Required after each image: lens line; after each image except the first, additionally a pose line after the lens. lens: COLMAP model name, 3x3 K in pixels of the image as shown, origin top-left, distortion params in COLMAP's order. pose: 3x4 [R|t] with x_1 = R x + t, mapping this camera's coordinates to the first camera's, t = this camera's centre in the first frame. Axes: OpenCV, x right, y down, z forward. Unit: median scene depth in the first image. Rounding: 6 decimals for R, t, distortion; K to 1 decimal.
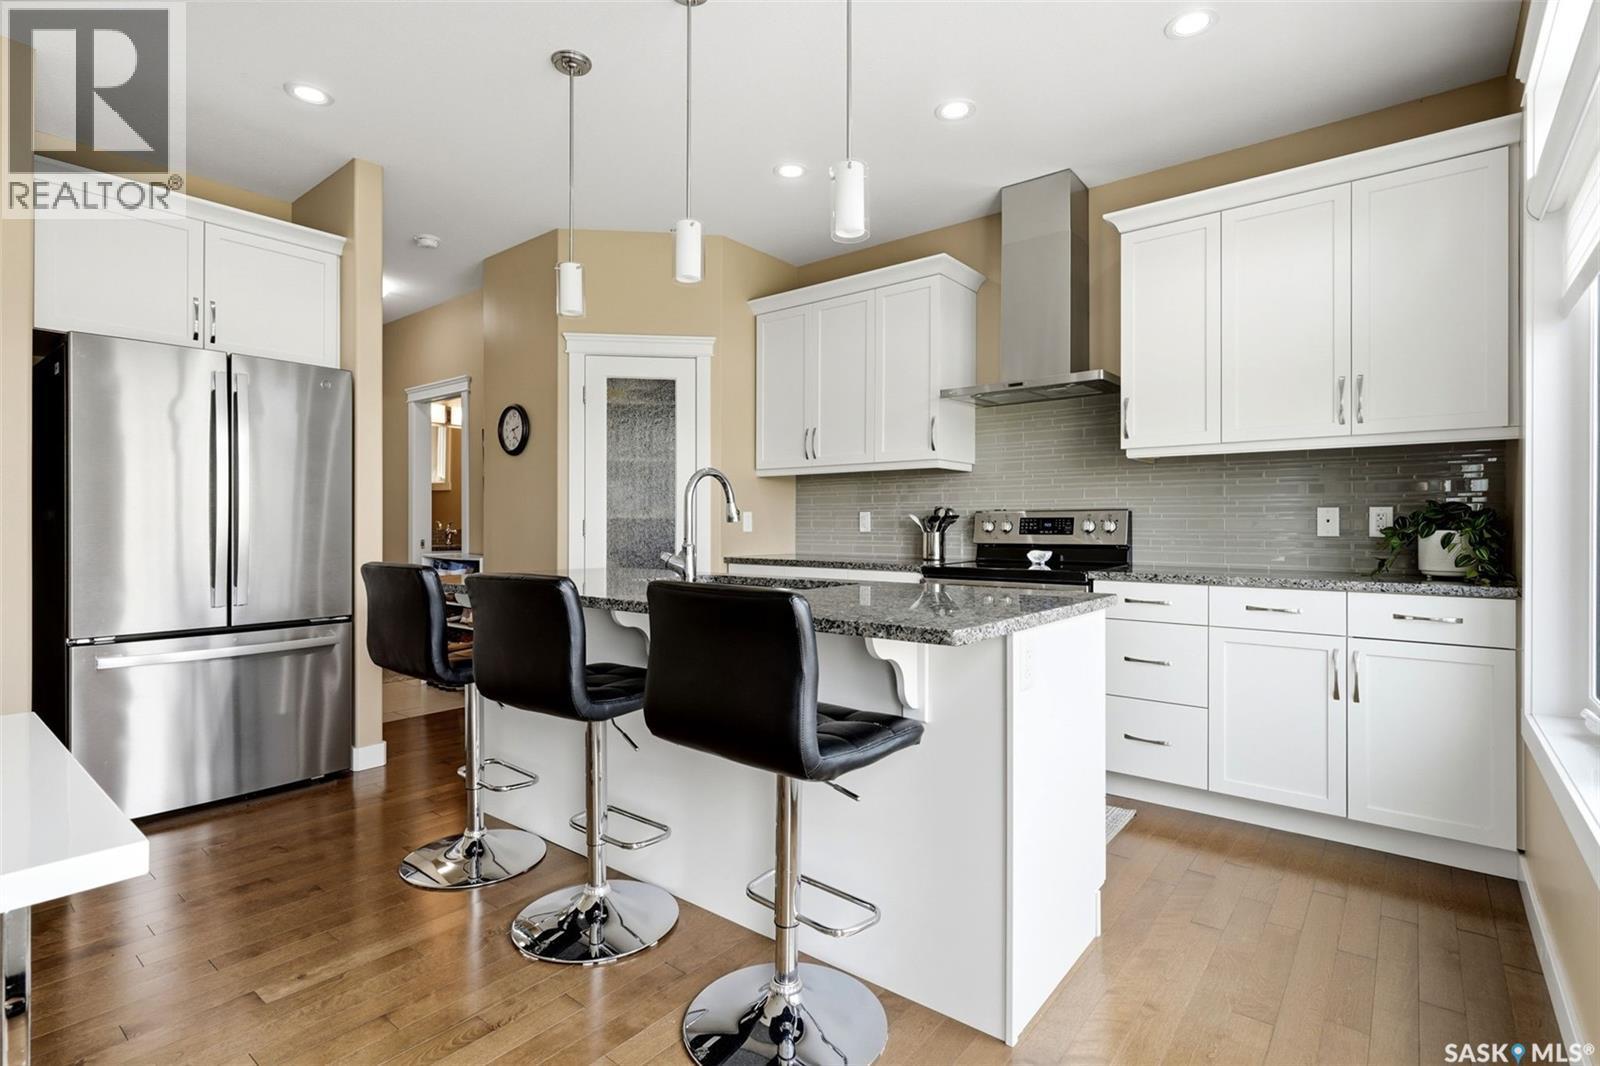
lens RADIAL K [[761.9, 0, 798.4], [0, 761.9, 524.9], [0, 0, 1]] dist [-0.001369, 0.000235]
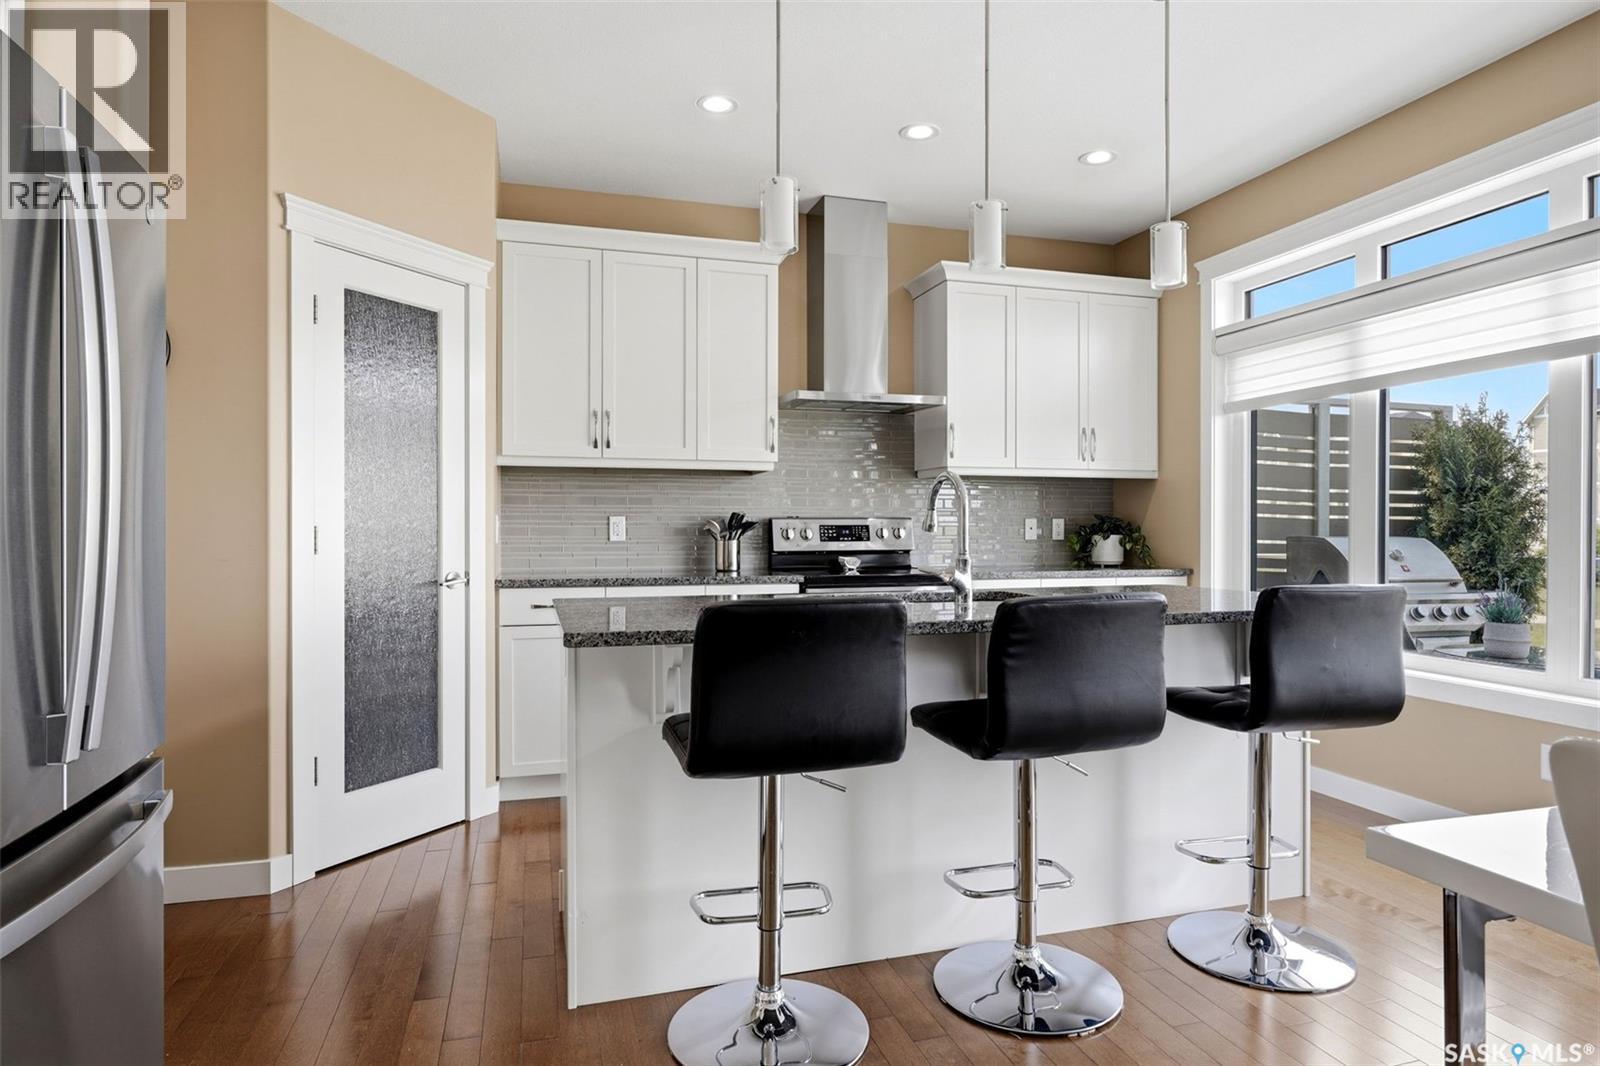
lens RADIAL K [[900.6, 0, 790.2], [0, 900.6, 524.7], [0, 0, 1]] dist [-0.003076, -0.000983]
pose [[0.568988, 0.004987, 0.822330, -0.757879], [0.003172, 0.999961, -0.008259, 0.000097], [-0.822339, 0.007307, 0.568950, 0.376206]]
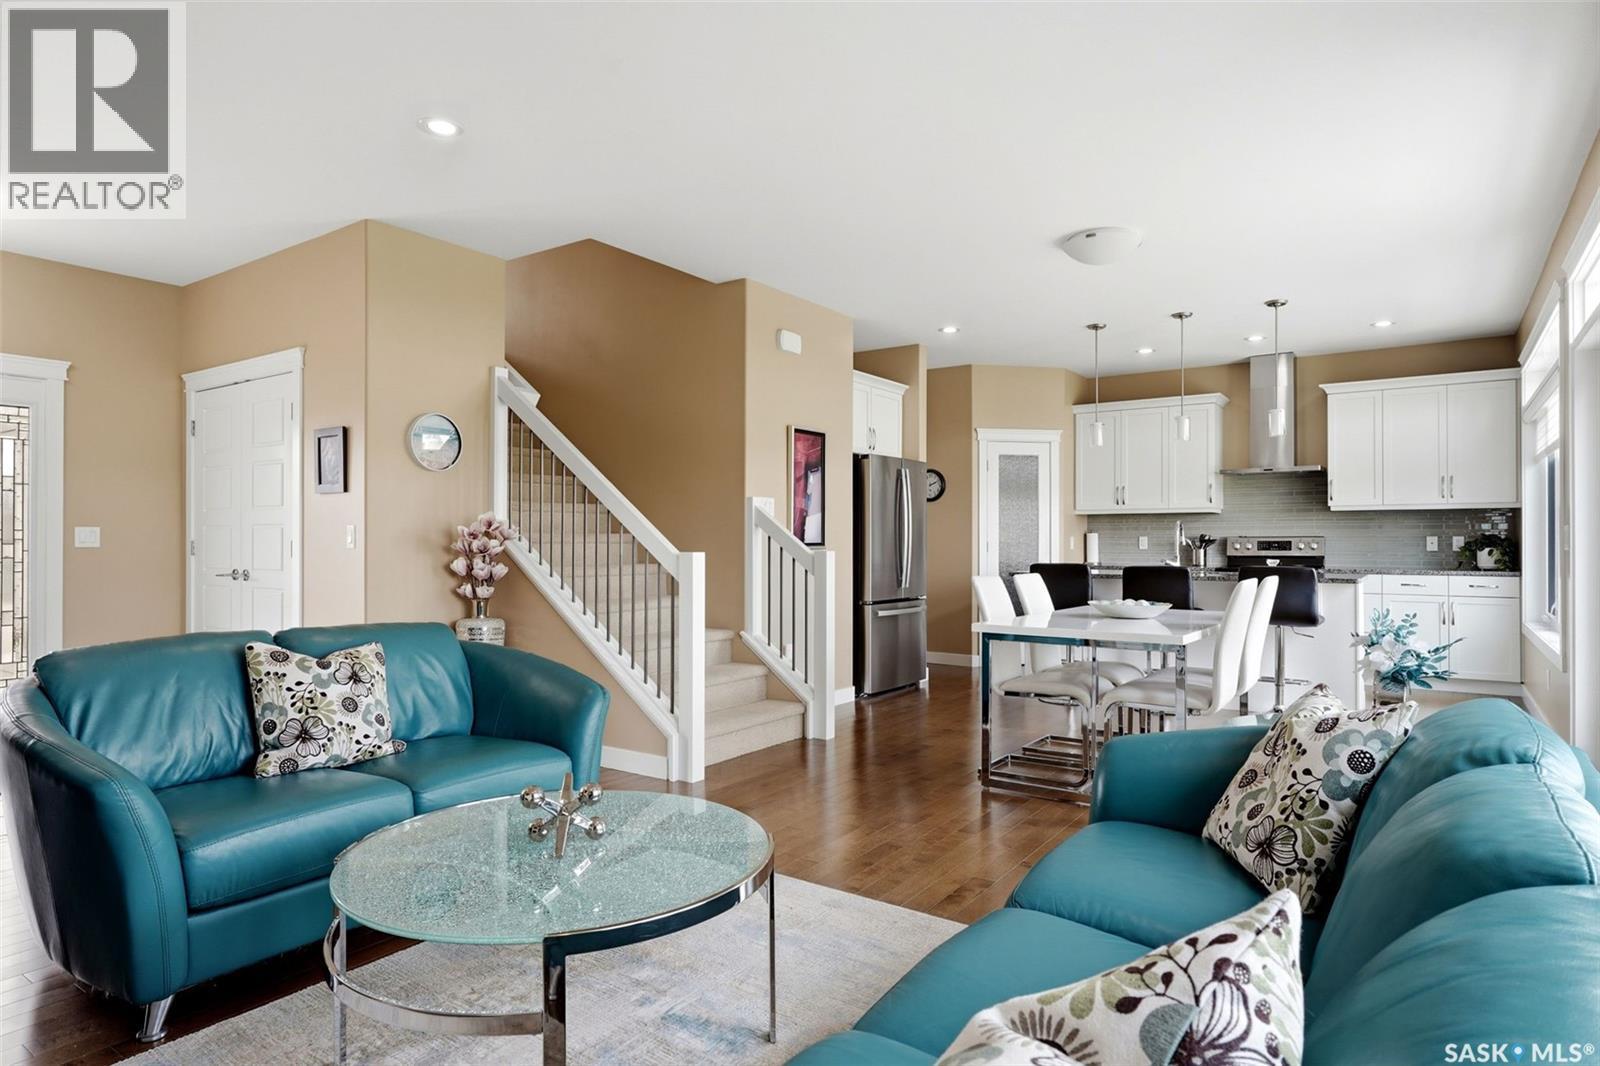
lens RADIAL K [[900.3, 0, 800.0], [0, 900.3, 533.0], [0, 0, 1]] dist [0.002538, 0.000126]
pose [[0.996915, -0.000085, 0.078483, -0.989413], [0.000828, 0.999955, -0.009425, -0.009603], [-0.078479, 0.009461, 0.996871, -1.063651]]
